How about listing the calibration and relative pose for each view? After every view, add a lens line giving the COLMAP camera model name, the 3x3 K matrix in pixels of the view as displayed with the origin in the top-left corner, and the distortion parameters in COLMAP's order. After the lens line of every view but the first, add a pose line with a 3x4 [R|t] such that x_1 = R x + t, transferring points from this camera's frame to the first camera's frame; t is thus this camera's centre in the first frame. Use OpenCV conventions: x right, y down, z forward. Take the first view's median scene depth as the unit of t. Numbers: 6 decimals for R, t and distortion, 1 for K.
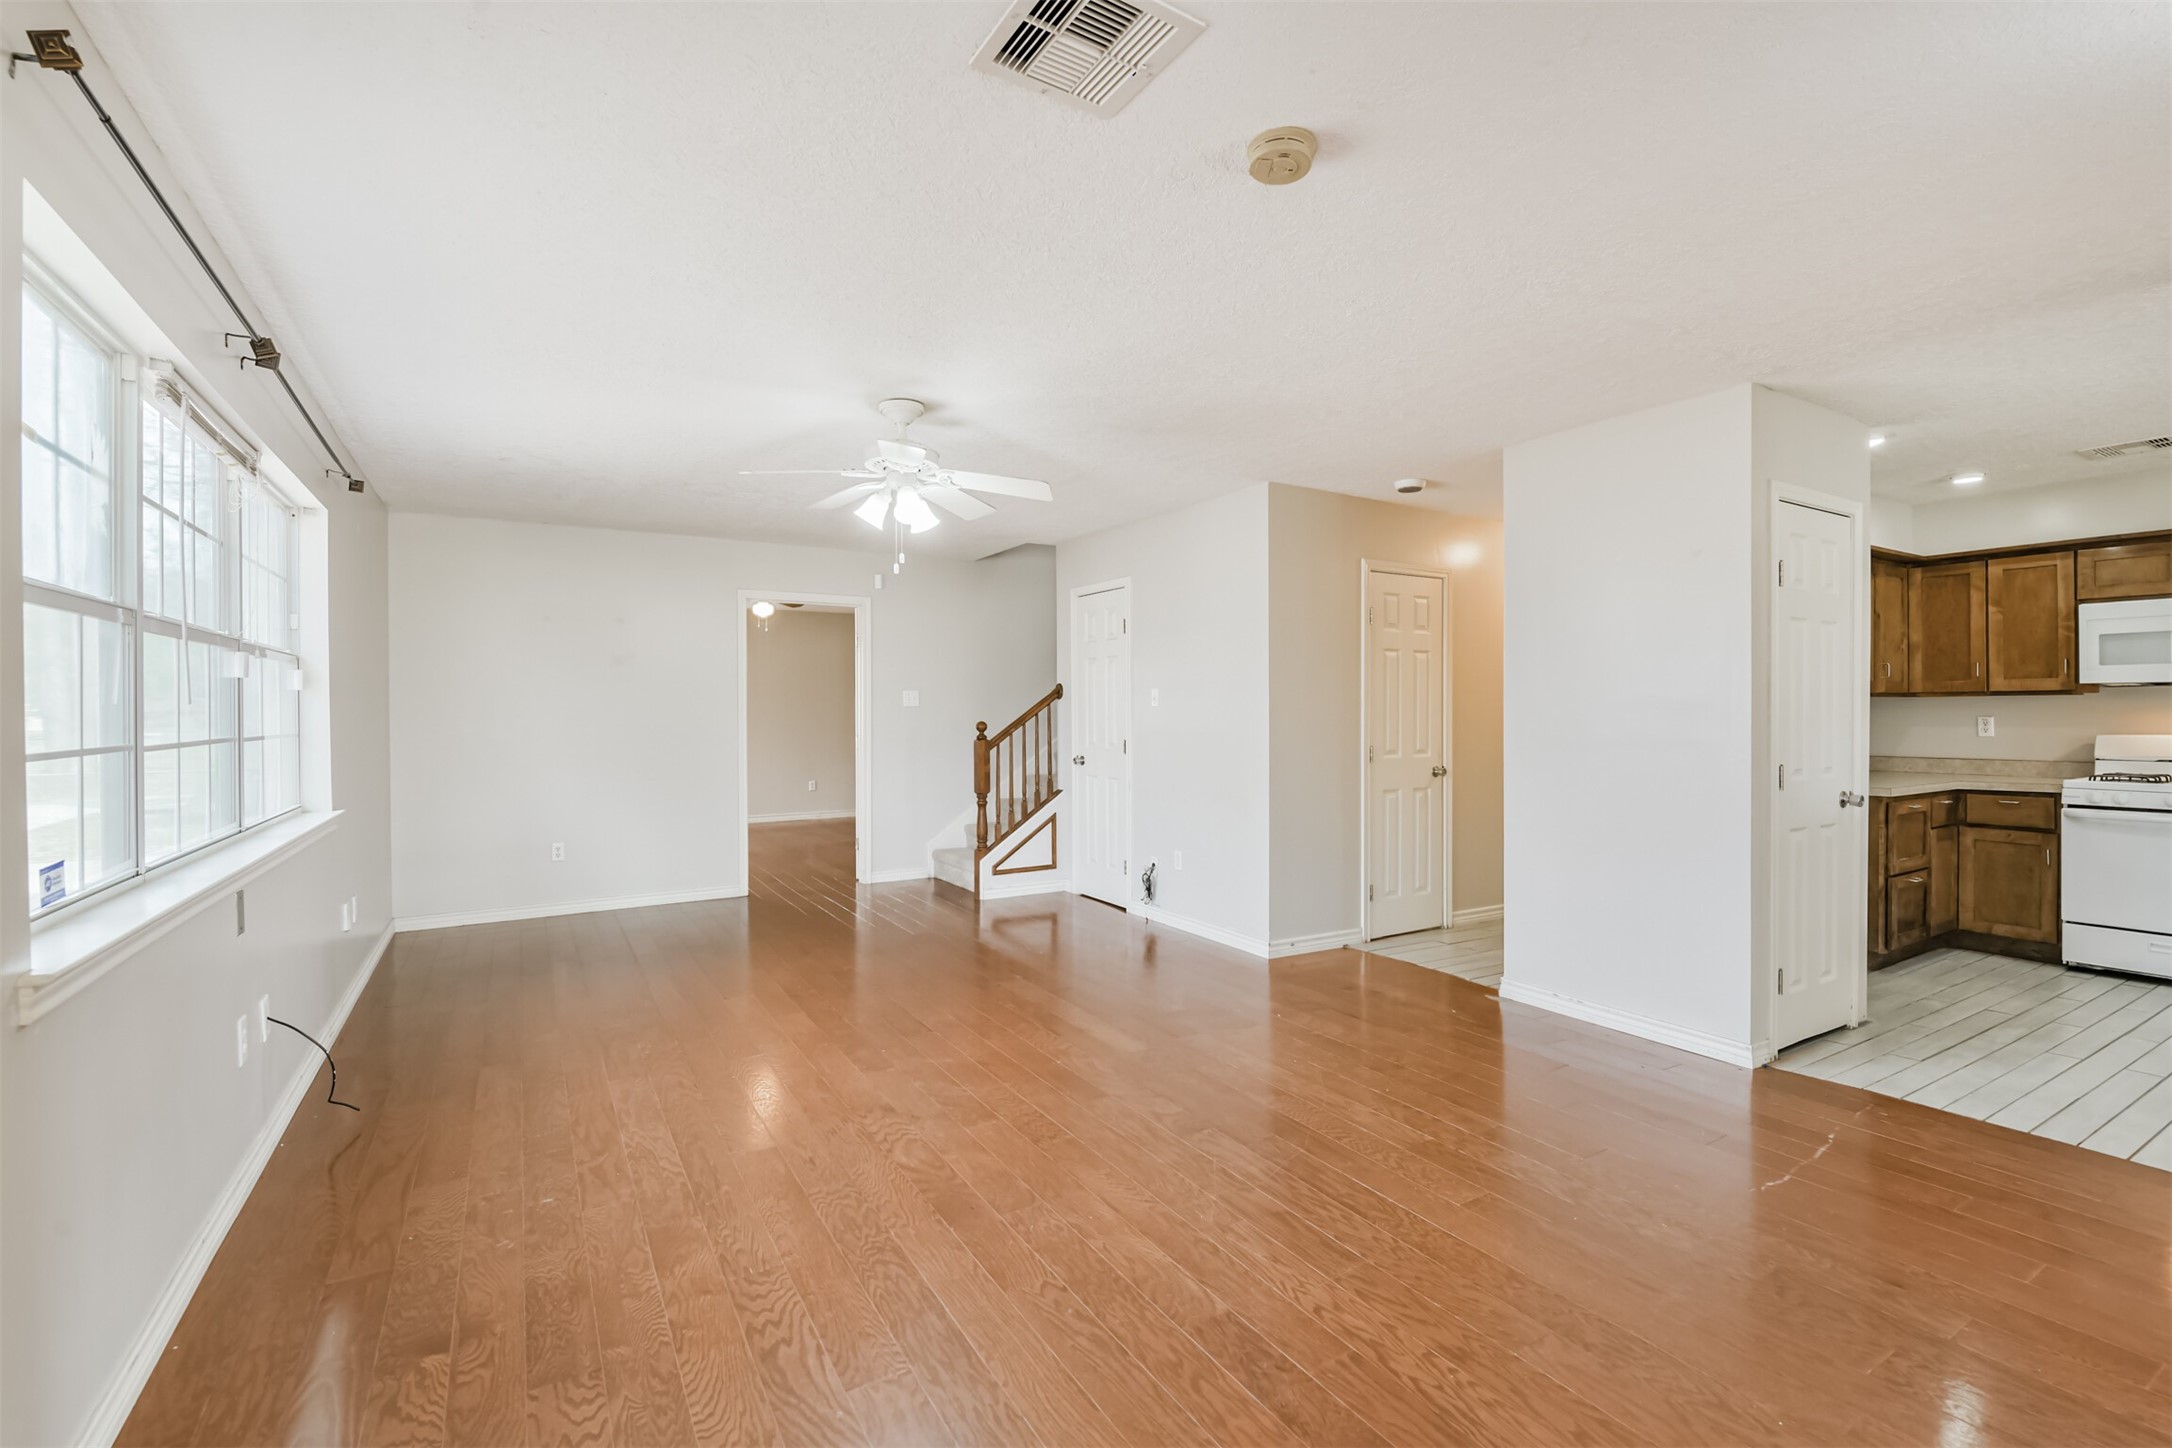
lens RADIAL K [[942.6, 0, 1086.5], [0, 942.6, 716.8], [0, 0, 1]] dist [0.003965, -0.009157]
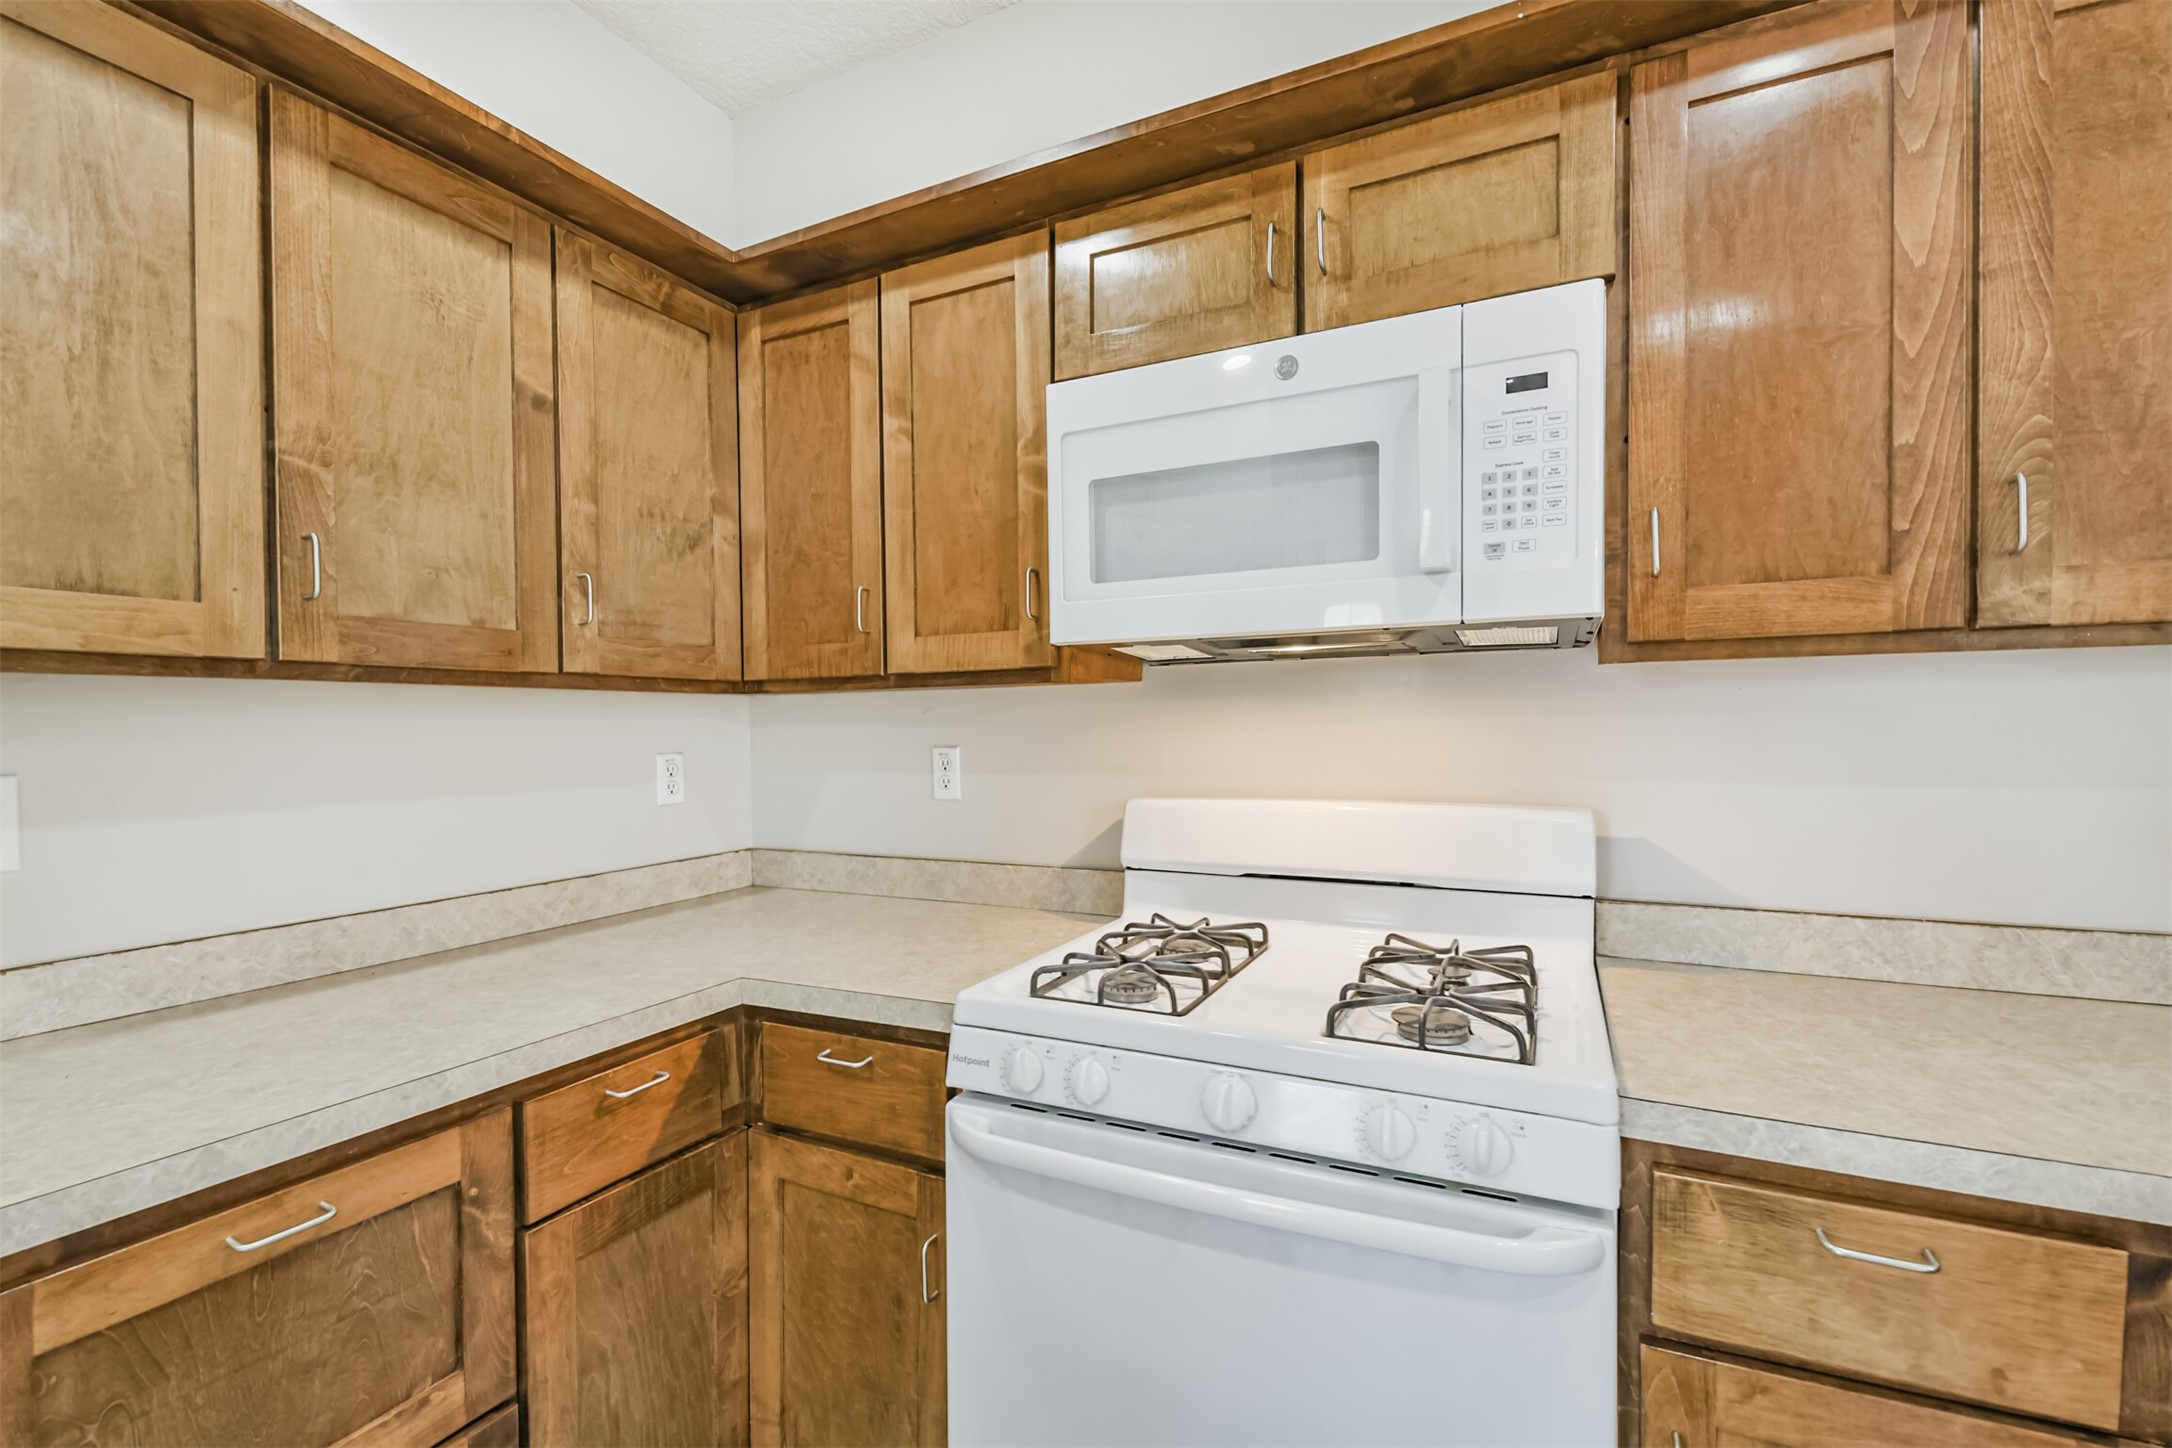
lens RADIAL K [[949.7, 0, 1077.2], [0, 949.7, 749.0], [0, 0, 1]] dist [0.001106, -0.004670]
pose [[0.844404, -0.019225, 0.535362, 0.919639], [0.010777, 0.999763, 0.018903, -0.006937], [-0.535599, -0.010192, 0.844411, 0.746735]]
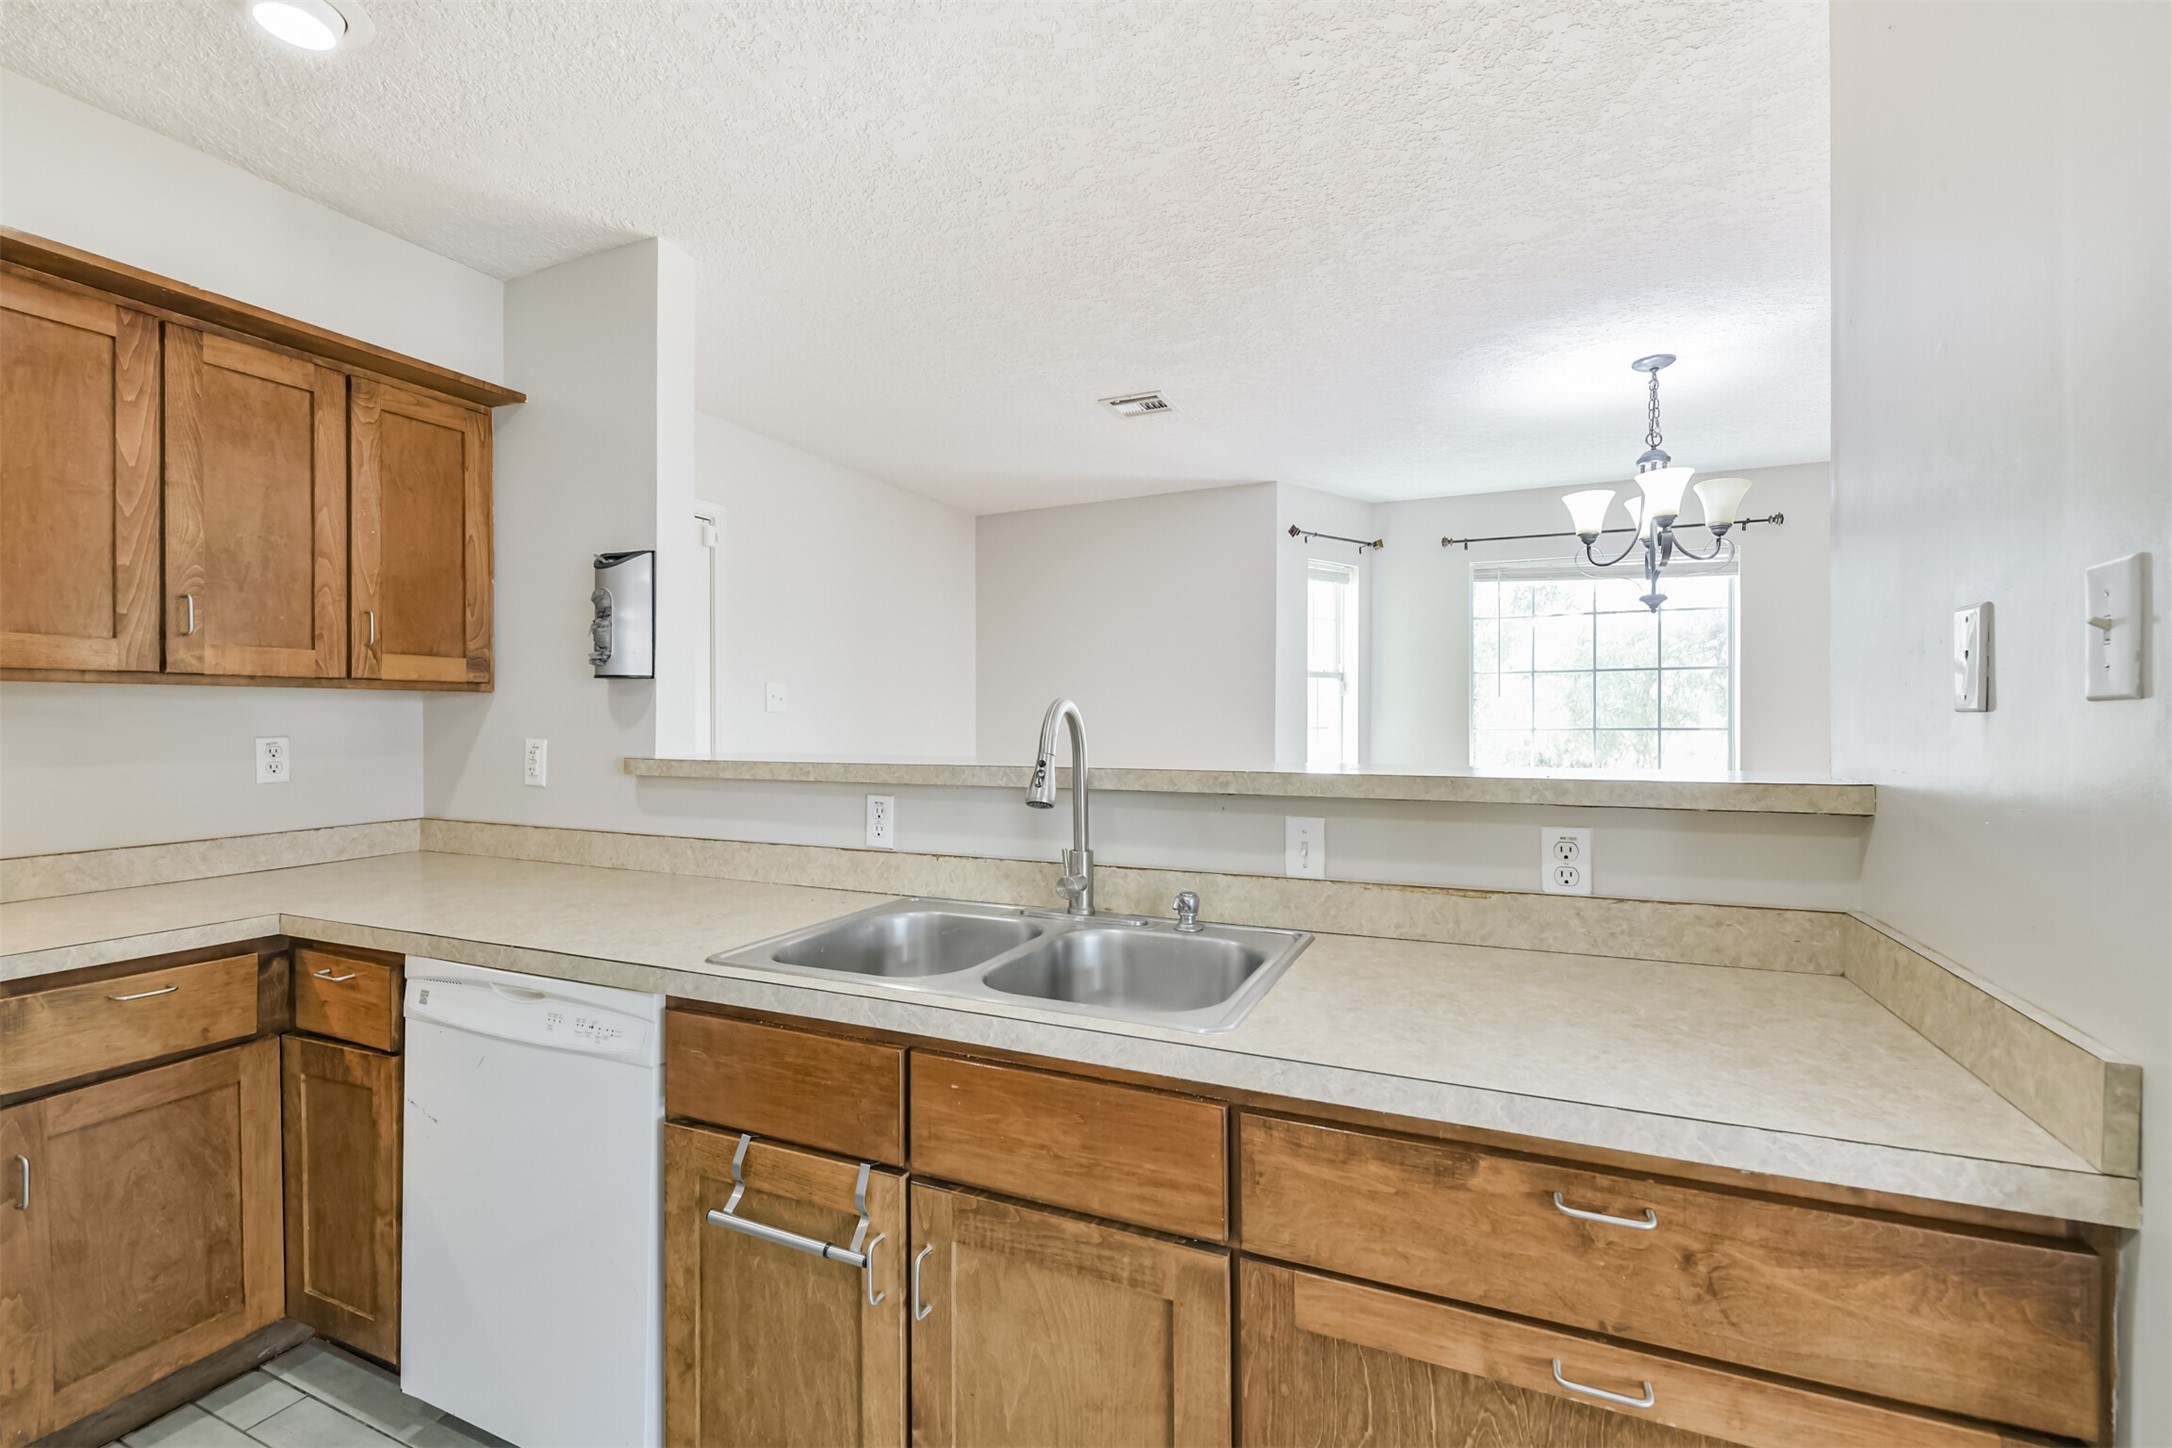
lens RADIAL K [[924.6, 0, 1087.4], [0, 924.6, 717.7], [0, 0, 1]] dist [0.014746, -0.008092]
pose [[-0.577795, 0.003720, 0.816174, 0.658500], [0.008383, 0.999964, 0.001376, -0.006642], [-0.816139, 0.007637, -0.577805, 0.729172]]
